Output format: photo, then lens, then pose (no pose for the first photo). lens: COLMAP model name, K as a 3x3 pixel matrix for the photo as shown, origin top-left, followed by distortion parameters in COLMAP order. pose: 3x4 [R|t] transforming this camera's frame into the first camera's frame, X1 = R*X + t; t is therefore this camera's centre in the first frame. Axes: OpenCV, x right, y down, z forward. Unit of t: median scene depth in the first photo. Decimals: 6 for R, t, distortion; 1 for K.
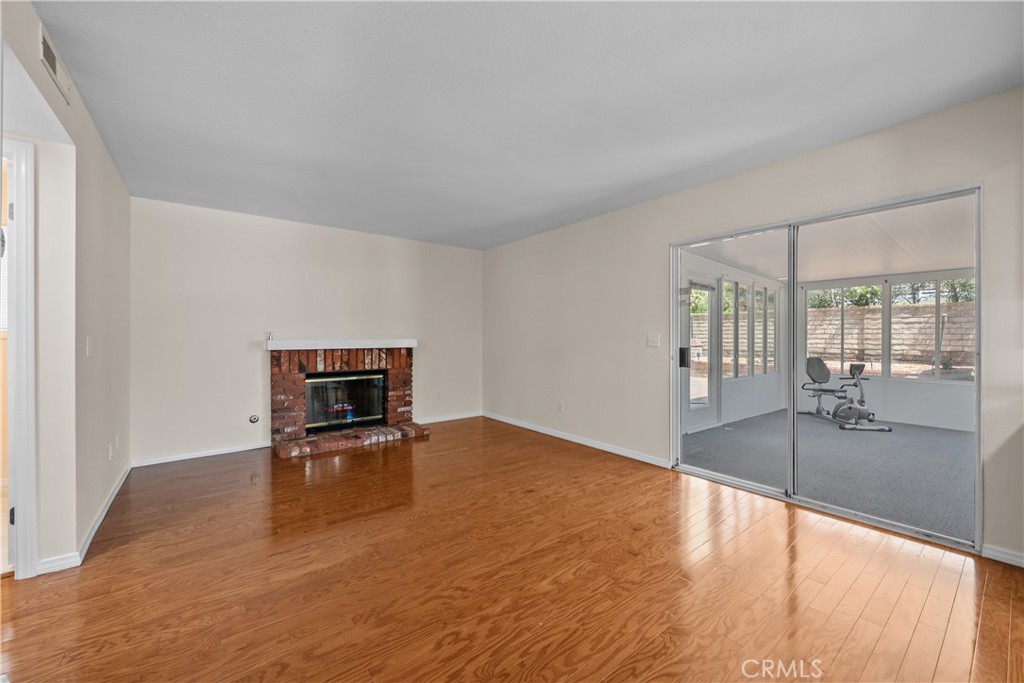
lens RADIAL K [[393.9, 0, 517.8], [0, 393.9, 339.7], [0, 0, 1]] dist [0.001345, -0.000753]
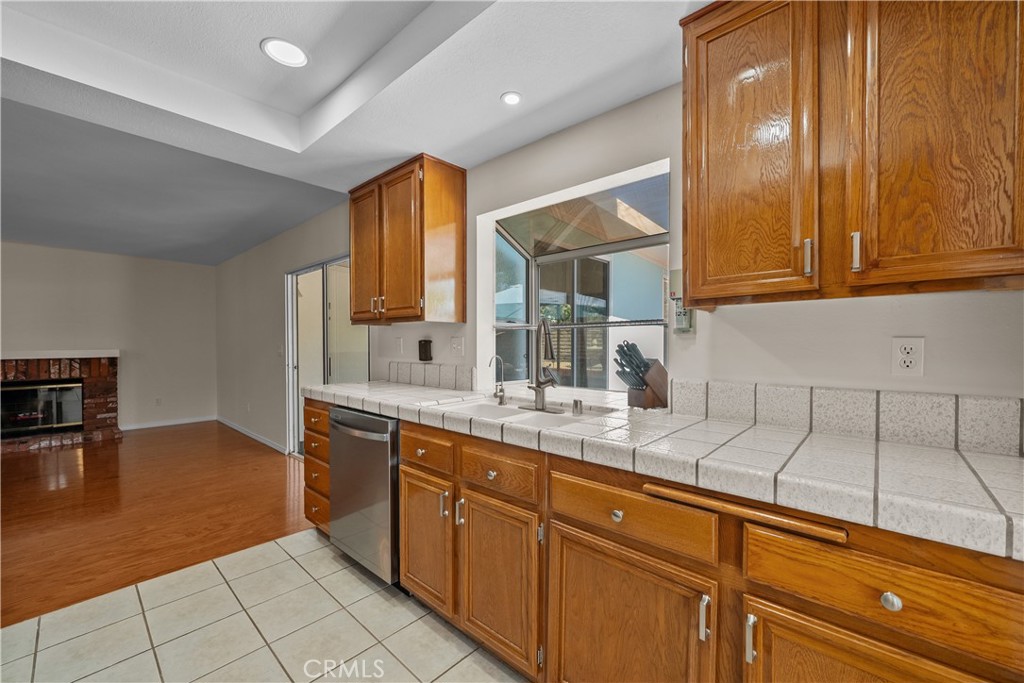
lens RADIAL K [[403.3, 0, 512.0], [0, 403.3, 344.6], [0, 0, 1]] dist [-0.000486, -0.000066]
pose [[0.985682, -0.004719, 0.168546, 0.617321], [0.004509, 0.999989, 0.001629, -0.011097], [-0.168552, -0.000846, 0.985692, -0.255957]]
